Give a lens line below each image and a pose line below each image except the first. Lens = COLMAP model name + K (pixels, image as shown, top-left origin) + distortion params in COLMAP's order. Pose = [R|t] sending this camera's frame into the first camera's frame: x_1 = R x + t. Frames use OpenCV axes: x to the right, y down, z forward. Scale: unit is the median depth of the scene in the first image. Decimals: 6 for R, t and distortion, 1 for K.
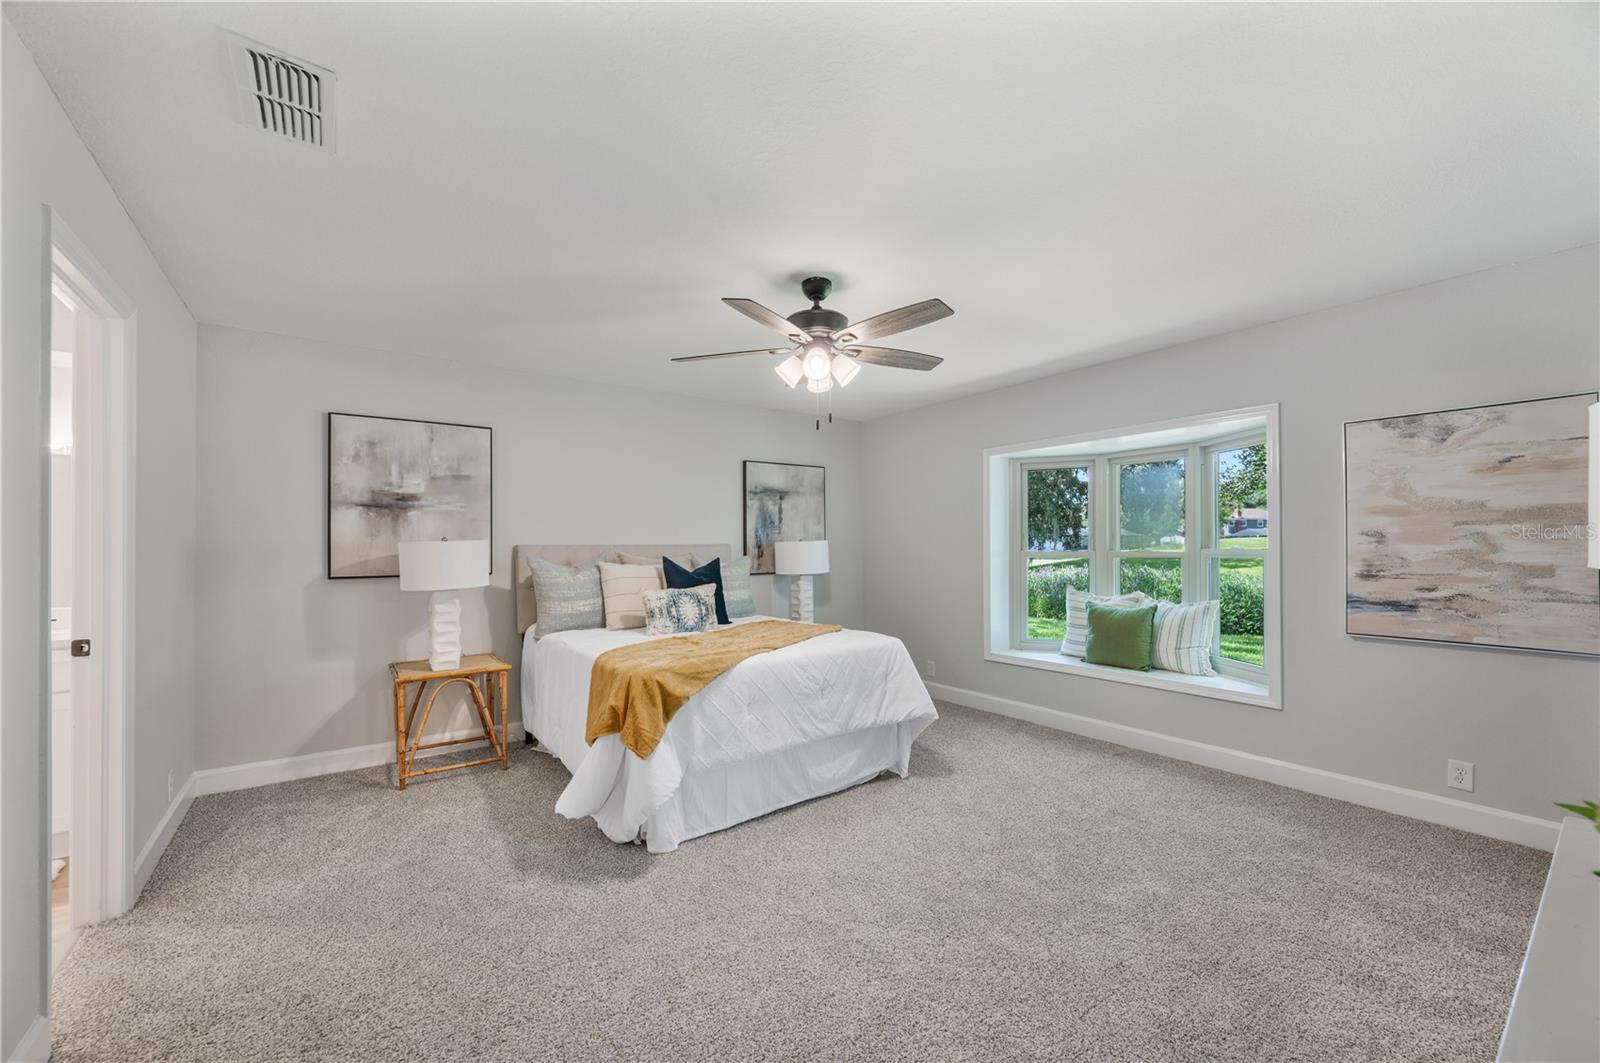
lens RADIAL K [[638.6, 0, 799.6], [0, 638.6, 542.0], [0, 0, 1]] dist [0.001452, 0.000274]
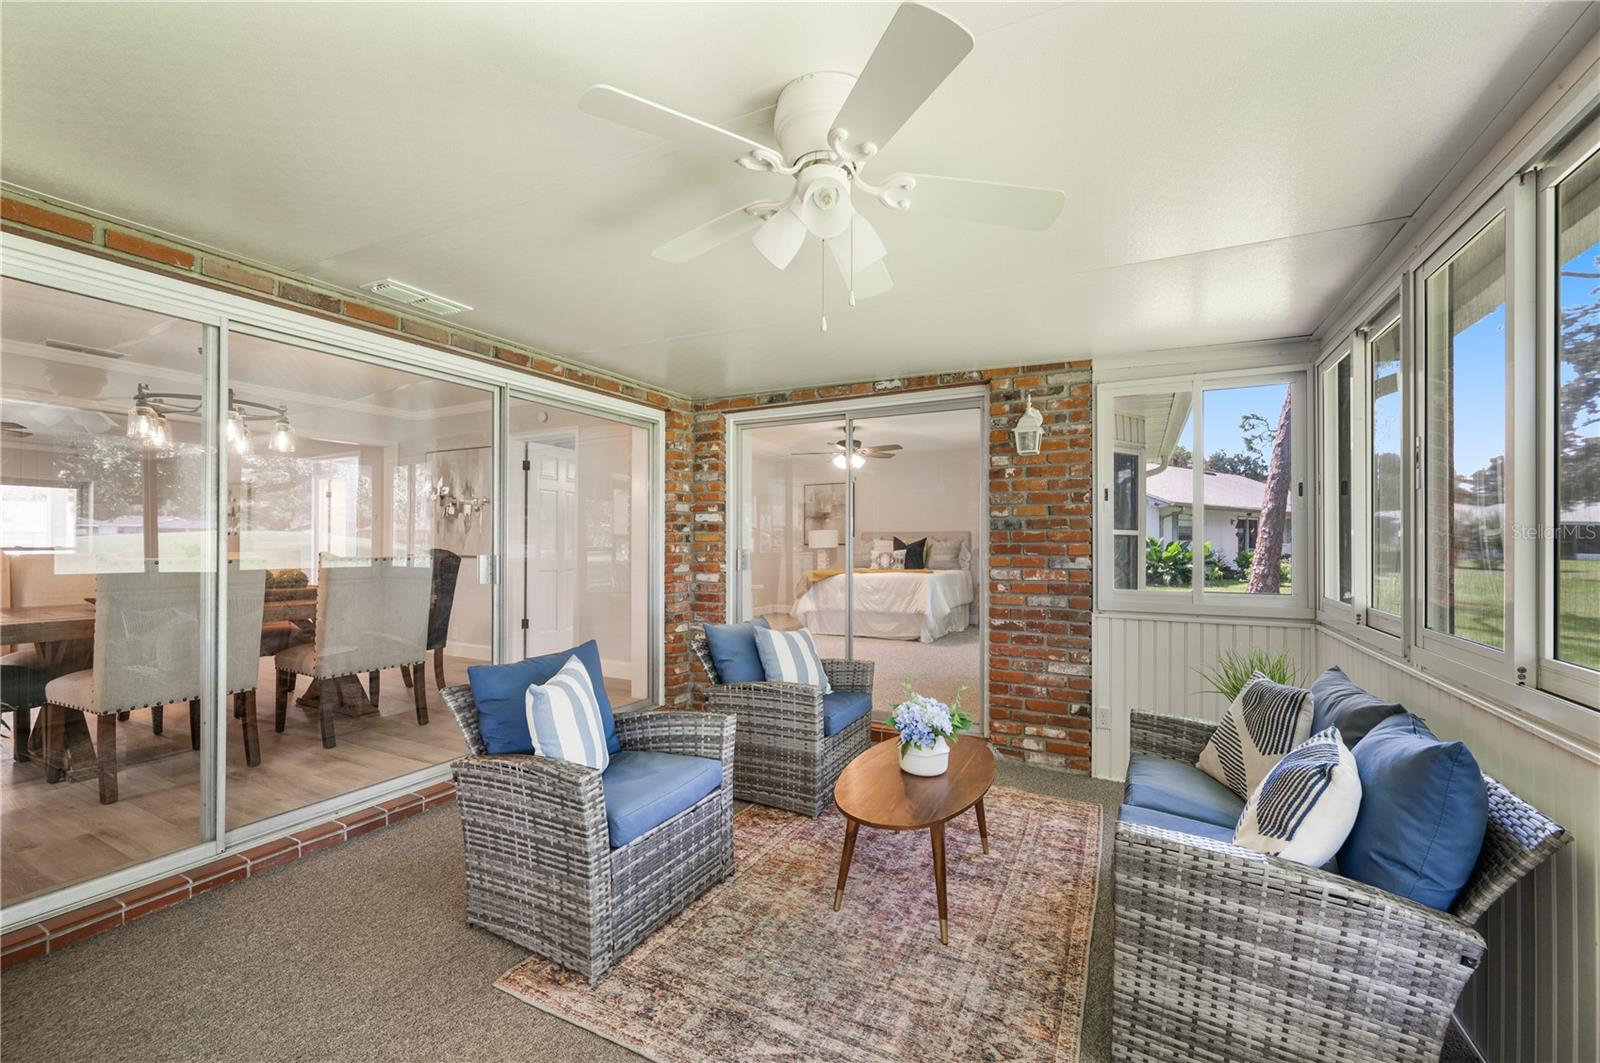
lens RADIAL K [[638.6, 0, 803.7], [0, 638.6, 535.4], [0, 0, 1]] dist [0.001452, 0.000274]
pose [[0.413214, -0.011272, -0.910564, 1.942581], [0.005631, 0.999936, -0.009823, 0.048281], [0.910616, -0.001069, 0.413251, -0.186518]]
